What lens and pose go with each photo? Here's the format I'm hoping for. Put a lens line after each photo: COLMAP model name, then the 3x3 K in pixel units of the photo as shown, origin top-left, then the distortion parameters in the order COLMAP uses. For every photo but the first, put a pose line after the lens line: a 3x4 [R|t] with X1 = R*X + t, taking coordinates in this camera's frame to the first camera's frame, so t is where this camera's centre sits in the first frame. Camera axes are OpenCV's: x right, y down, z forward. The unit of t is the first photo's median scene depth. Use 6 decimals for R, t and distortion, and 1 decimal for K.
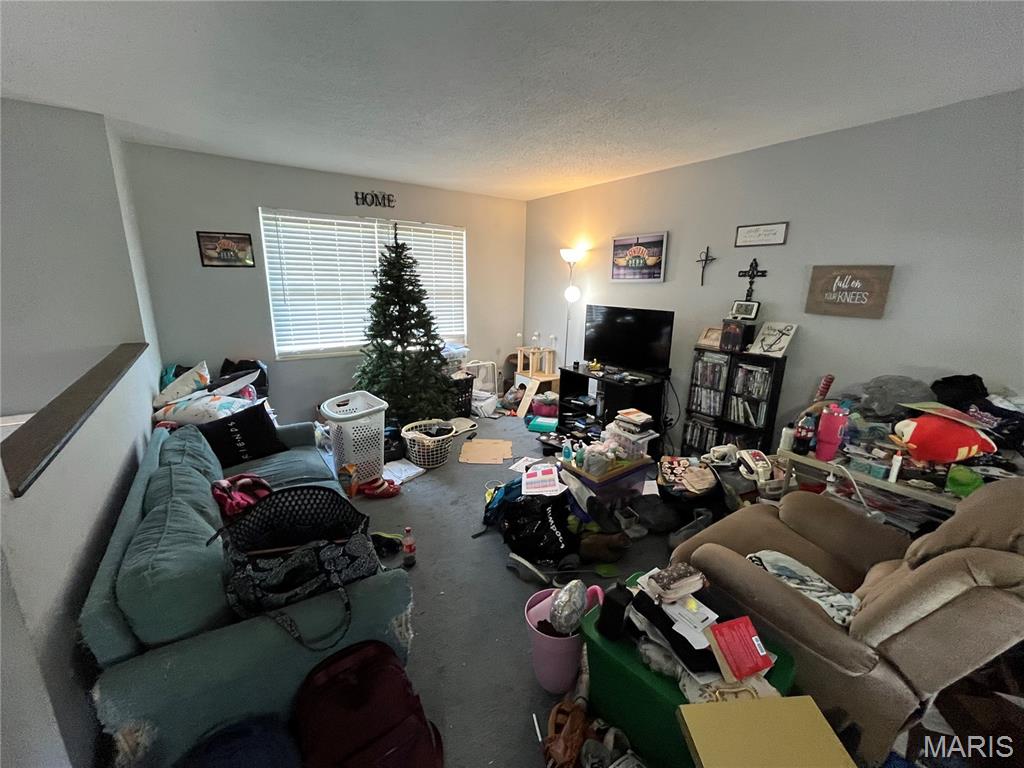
lens RADIAL K [[410.1, 0, 512.9], [0, 410.1, 381.7], [0, 0, 1]] dist [-0.017010, 0.000865]
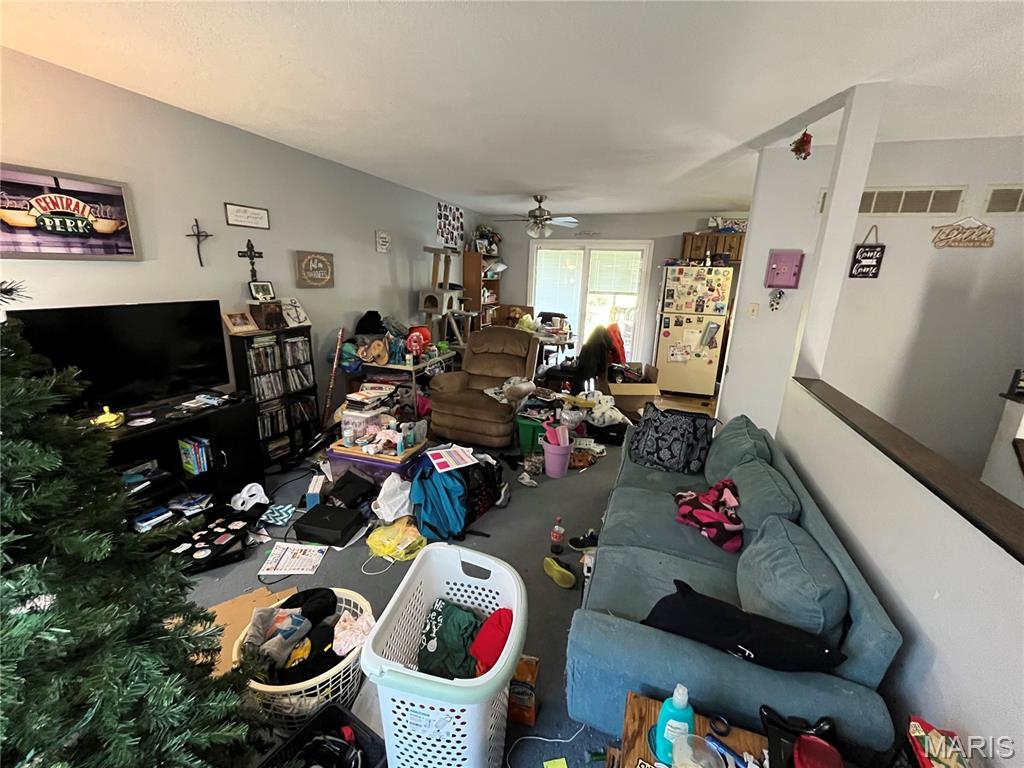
lens RADIAL K [[410.1, 0, 510.9], [0, 410.1, 385.8], [0, 0, 1]] dist [-0.017010, 0.000865]
pose [[-0.577726, -0.248964, 0.777335, -0.619085], [0.155188, 0.901472, 0.404060, -0.258060], [-0.801342, 0.354069, -0.482168, 1.003727]]
